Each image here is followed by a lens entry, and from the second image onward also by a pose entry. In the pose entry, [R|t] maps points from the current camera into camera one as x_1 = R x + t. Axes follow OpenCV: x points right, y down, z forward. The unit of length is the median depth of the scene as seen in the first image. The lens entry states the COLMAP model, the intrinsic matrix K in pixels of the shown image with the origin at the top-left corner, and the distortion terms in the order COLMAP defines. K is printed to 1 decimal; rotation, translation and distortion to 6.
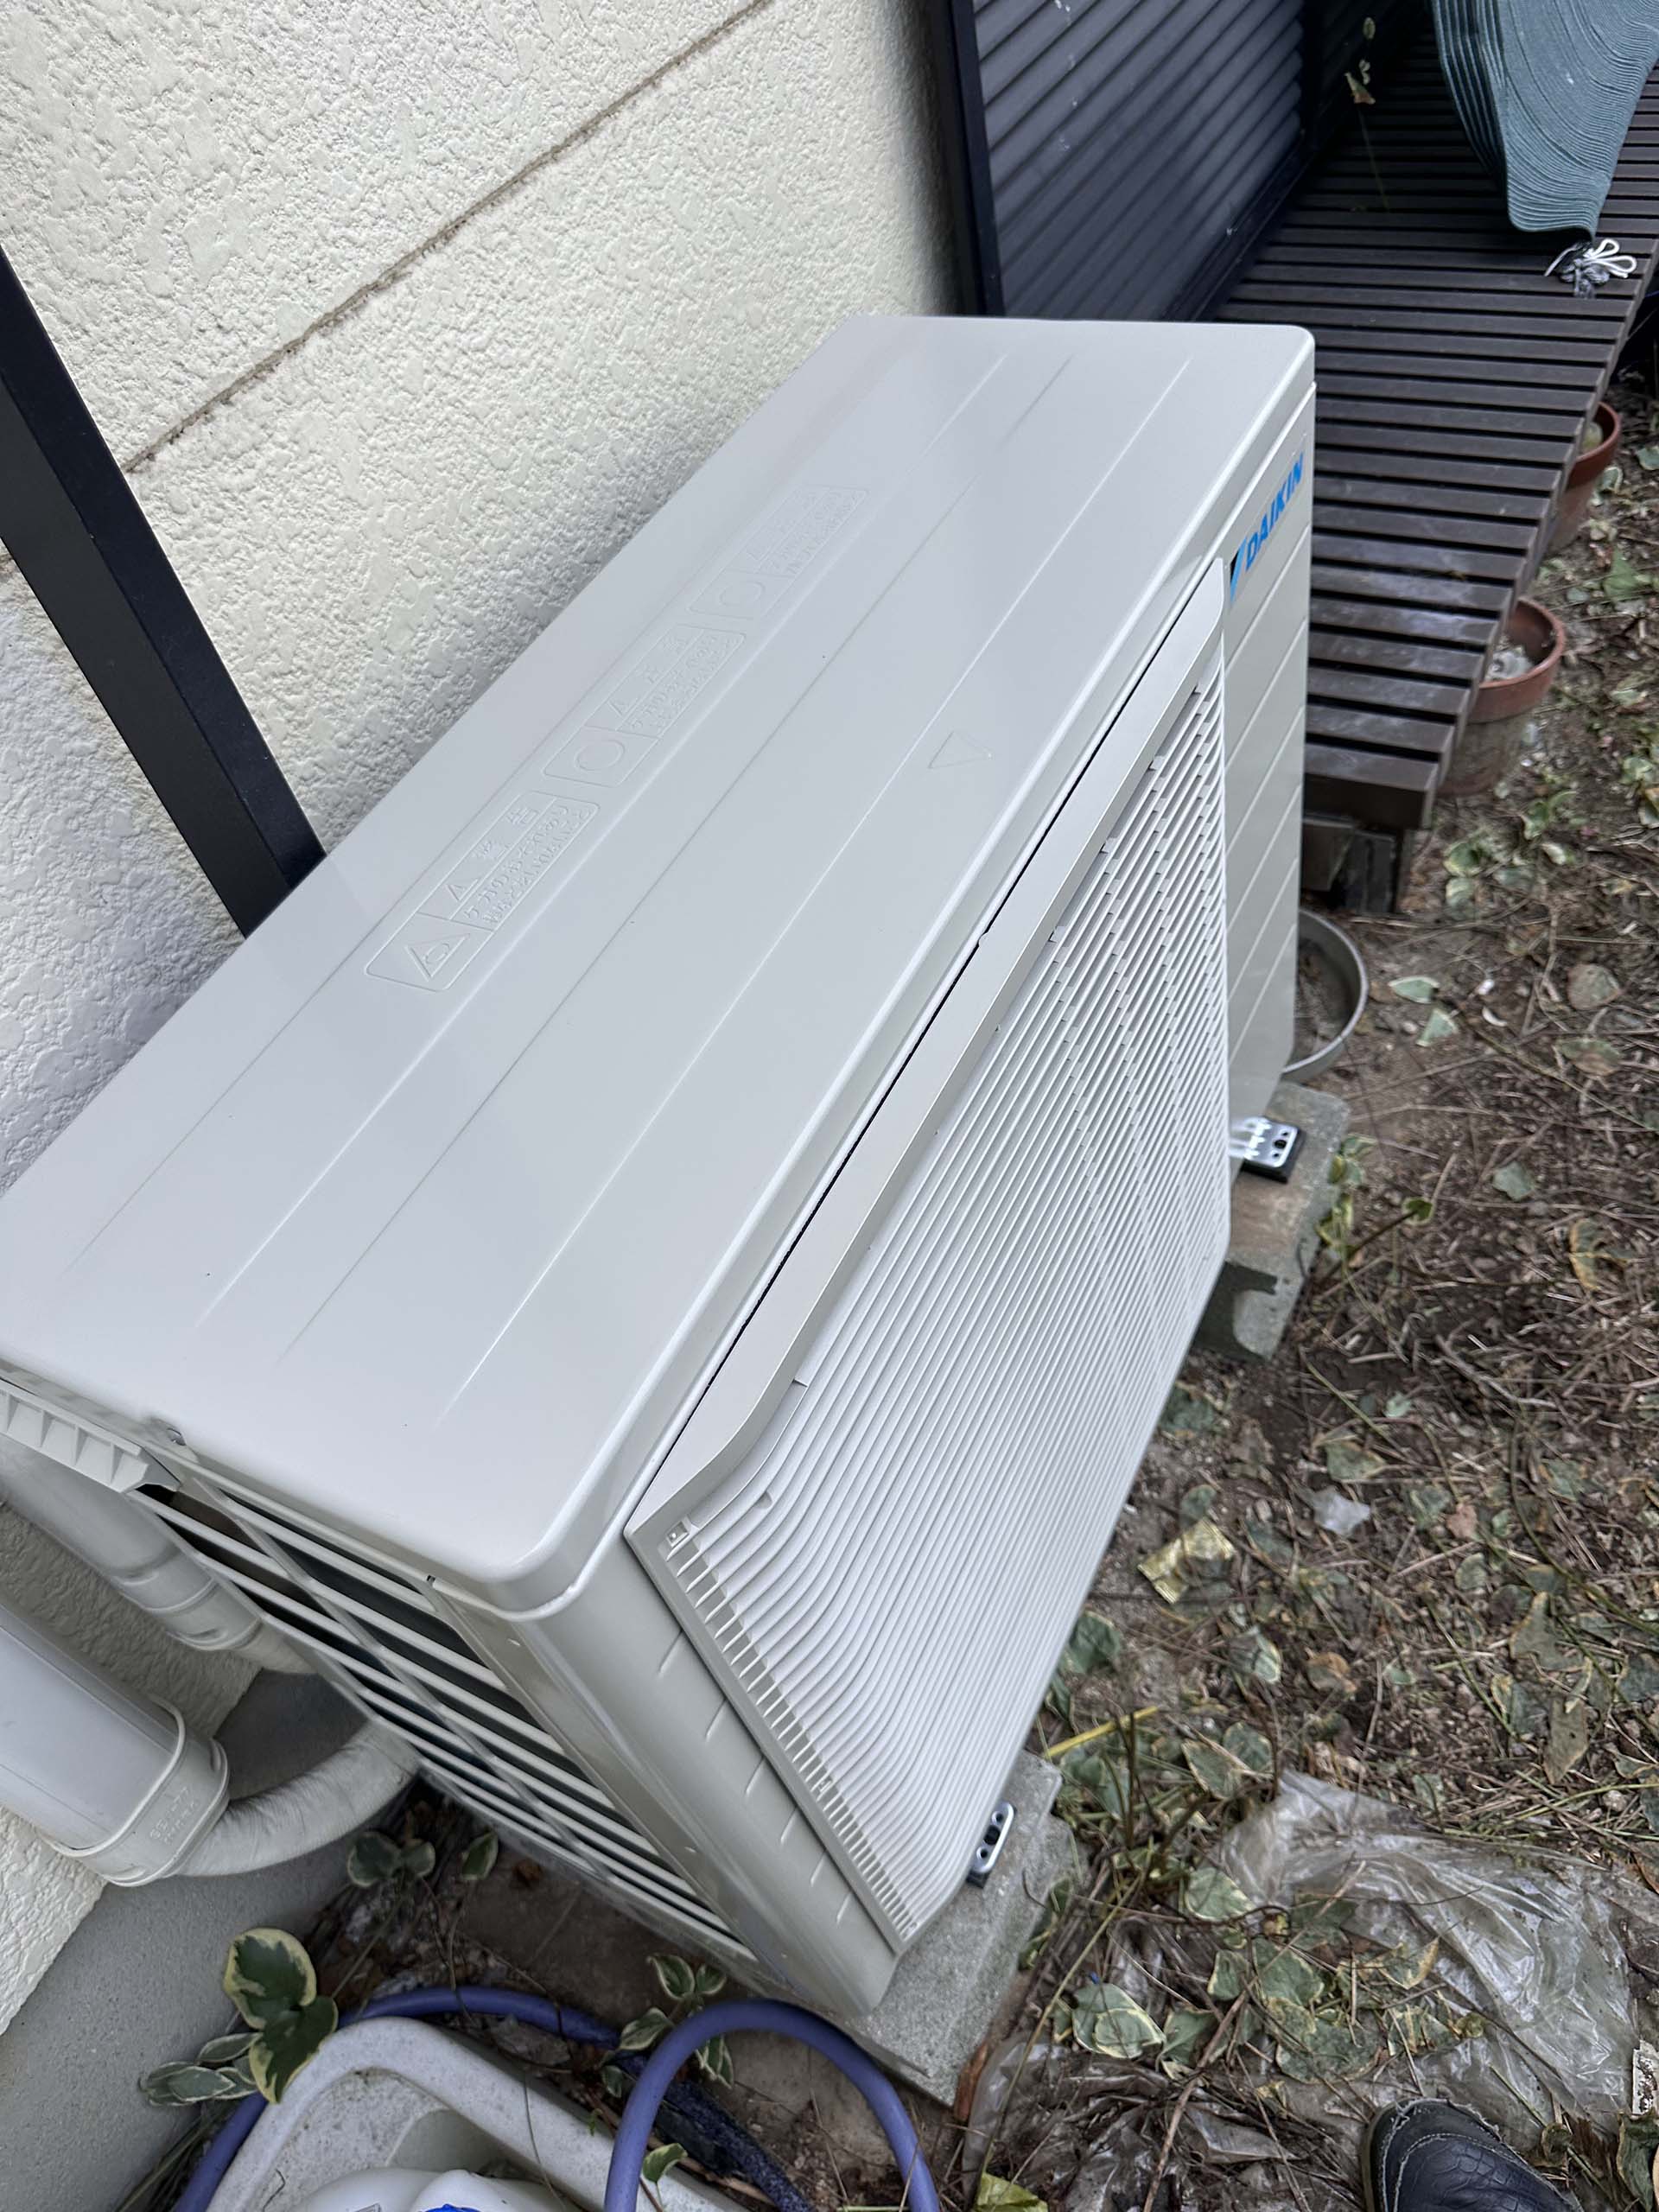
lens RADIAL K [[1603.2, 0, 845.1], [0, 1603.2, 1099.7], [0, 0, 1]] dist [0.002938, -0.012300]
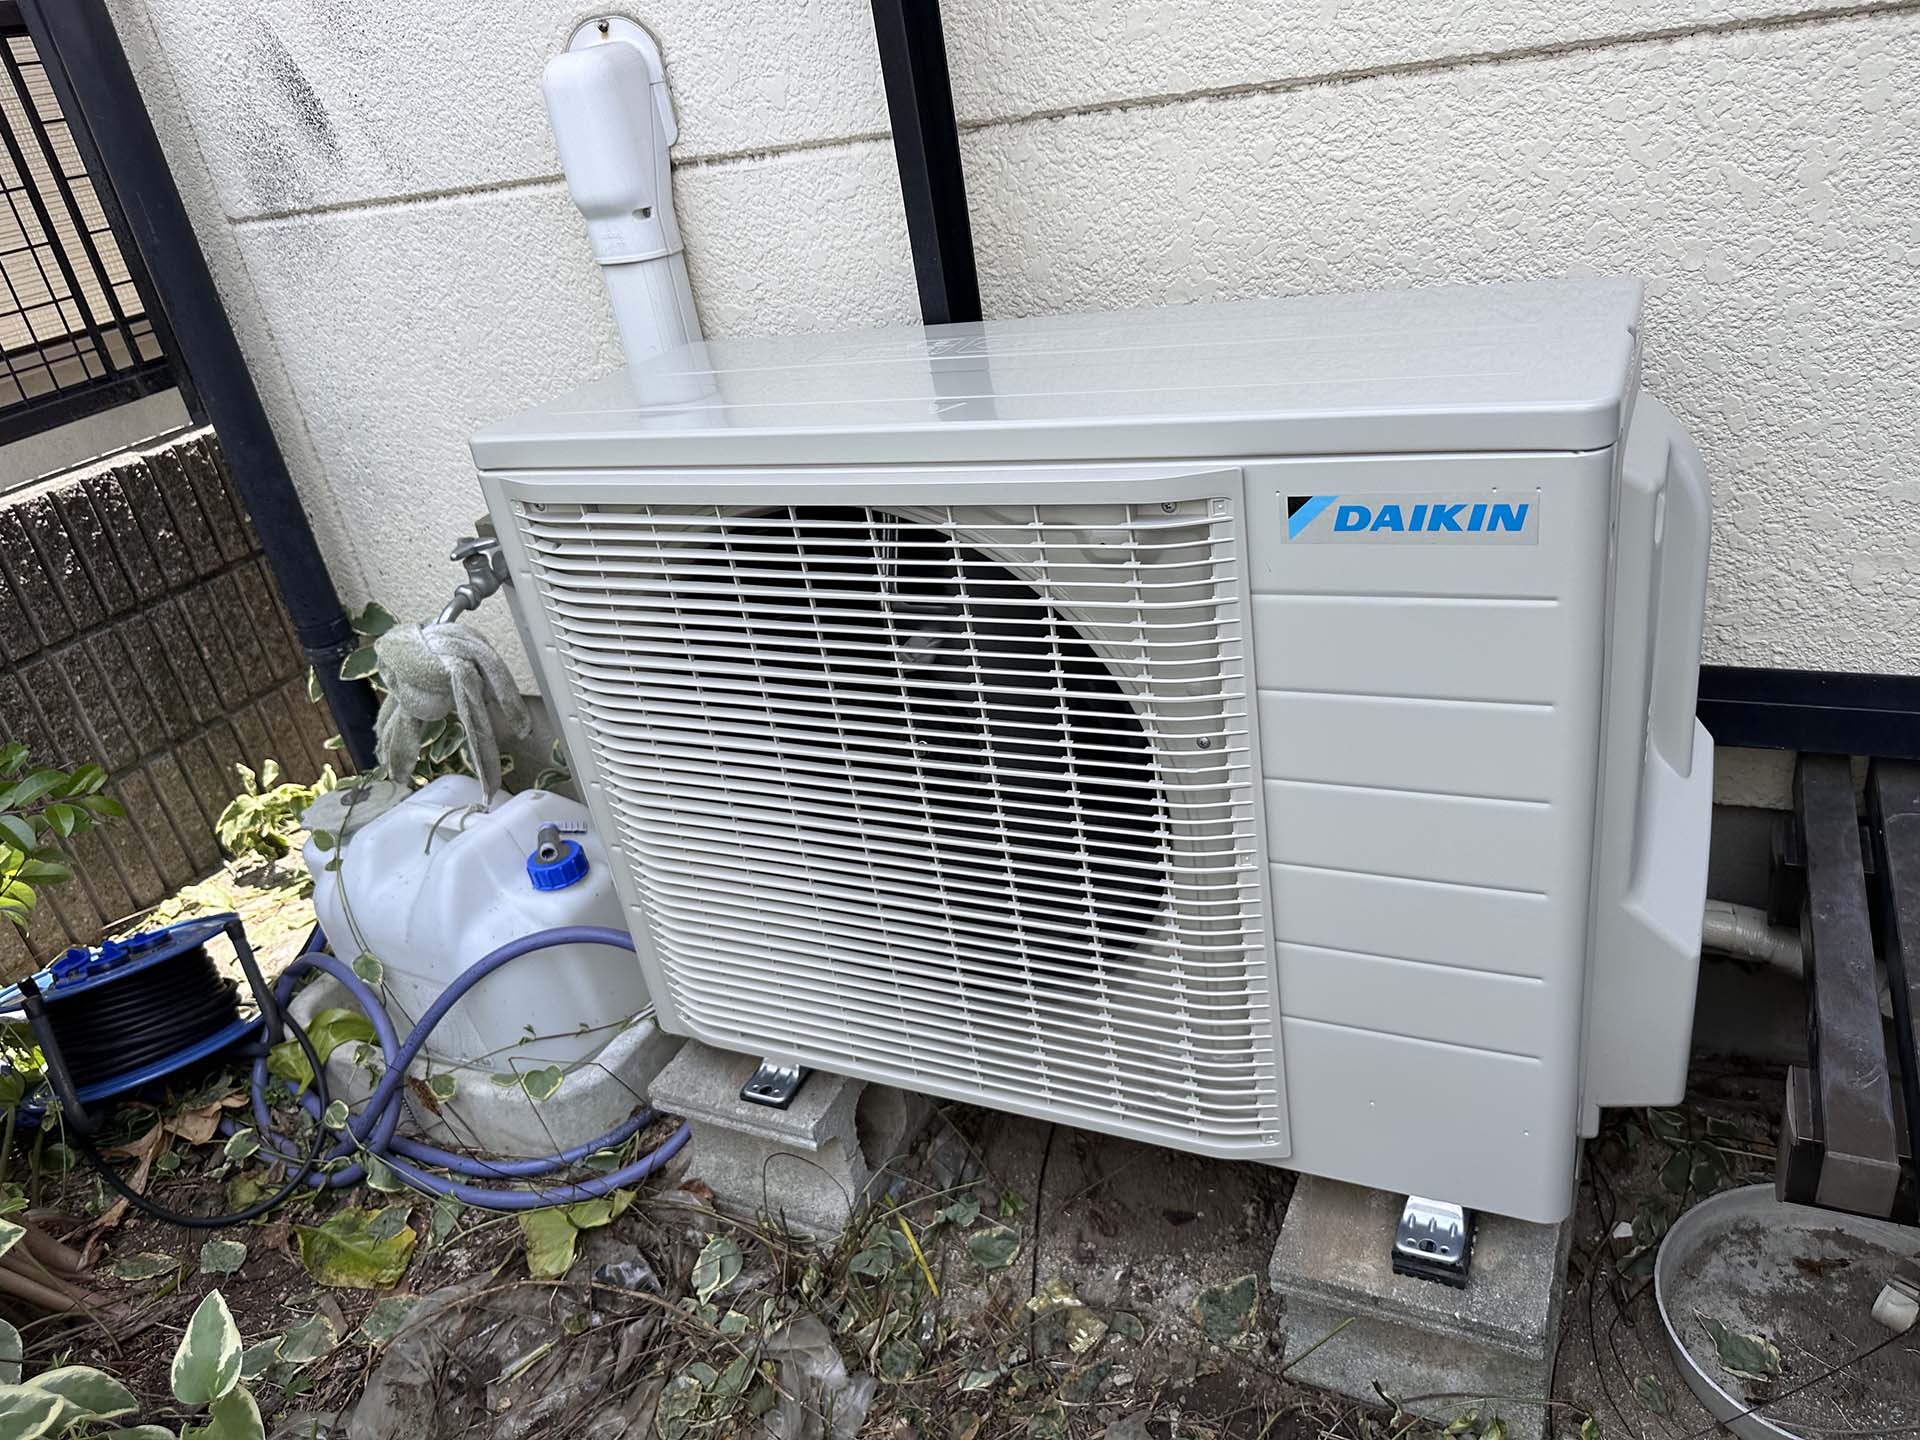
lens RADIAL K [[1391.6, 0, 940.3], [0, 1391.6, 726.0], [0, 0, 1]] dist [0.002938, -0.012300]
pose [[0.054662, 0.600975, -0.797397, 1.016718], [-0.641668, 0.633004, 0.433090, -0.458768], [0.765032, 0.487991, 0.420228, 0.464496]]
